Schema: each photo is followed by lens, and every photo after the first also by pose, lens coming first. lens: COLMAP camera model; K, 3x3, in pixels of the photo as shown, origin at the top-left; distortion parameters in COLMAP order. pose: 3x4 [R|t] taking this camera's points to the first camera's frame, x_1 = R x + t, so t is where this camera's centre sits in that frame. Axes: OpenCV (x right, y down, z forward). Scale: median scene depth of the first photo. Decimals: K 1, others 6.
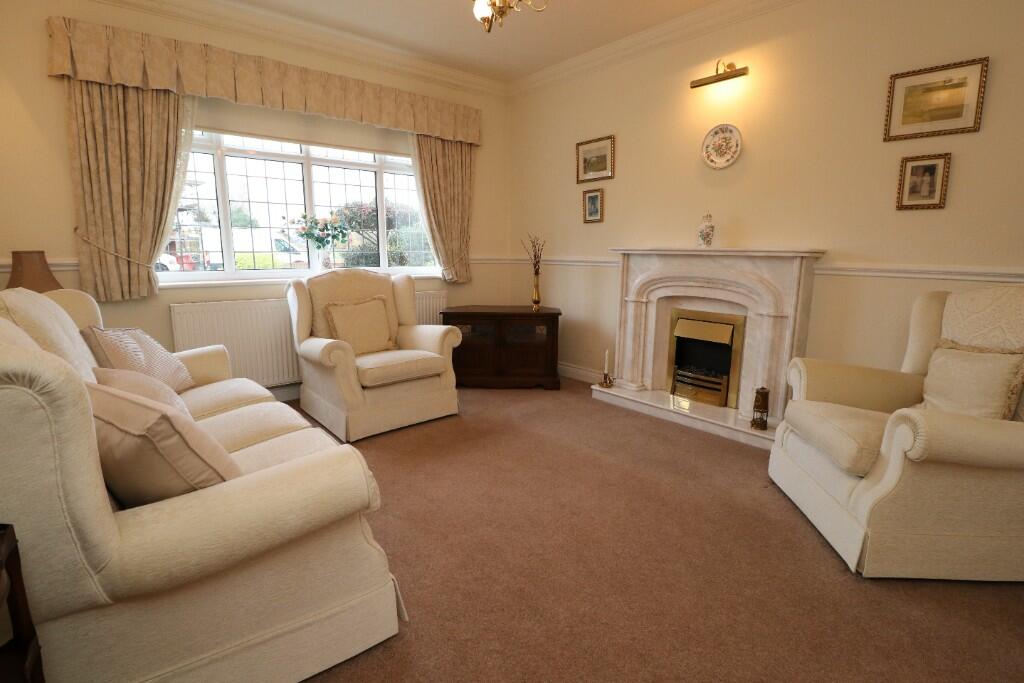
lens RADIAL K [[509.3, 0, 515.6], [0, 509.3, 342.2], [0, 0, 1]] dist [-0.006336, -0.012079]
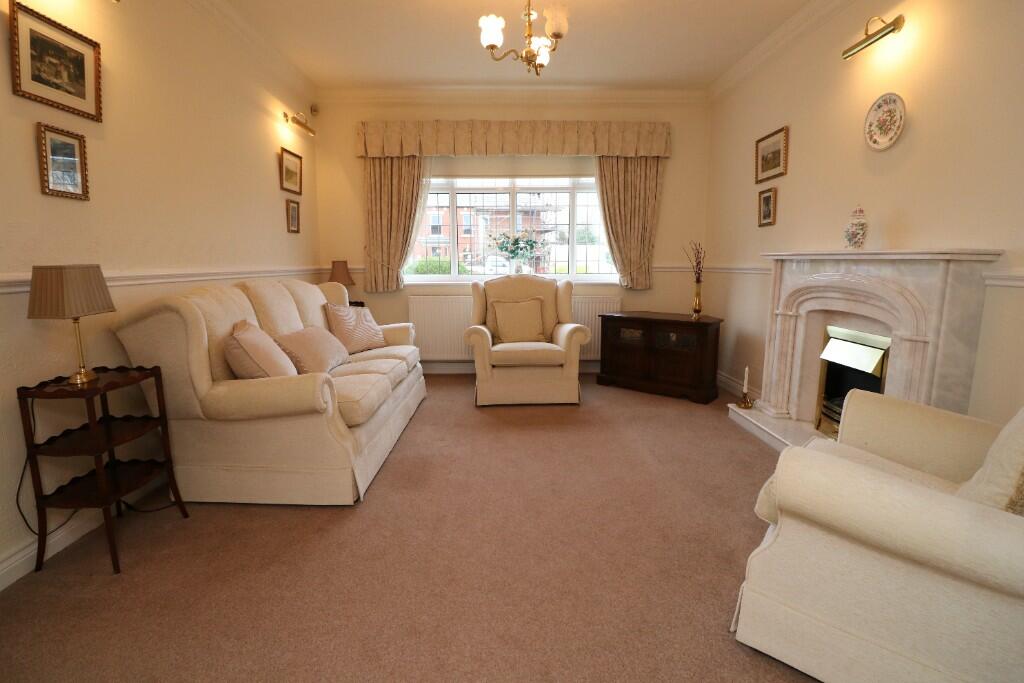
lens RADIAL K [[509.3, 0, 515.6], [0, 509.3, 342.2], [0, 0, 1]] dist [-0.006336, -0.012079]
pose [[0.753163, 0.092524, -0.651294, 0.464823], [-0.108451, 0.993976, 0.015791, 0.002609], [0.648832, 0.058741, 0.758661, 0.051776]]
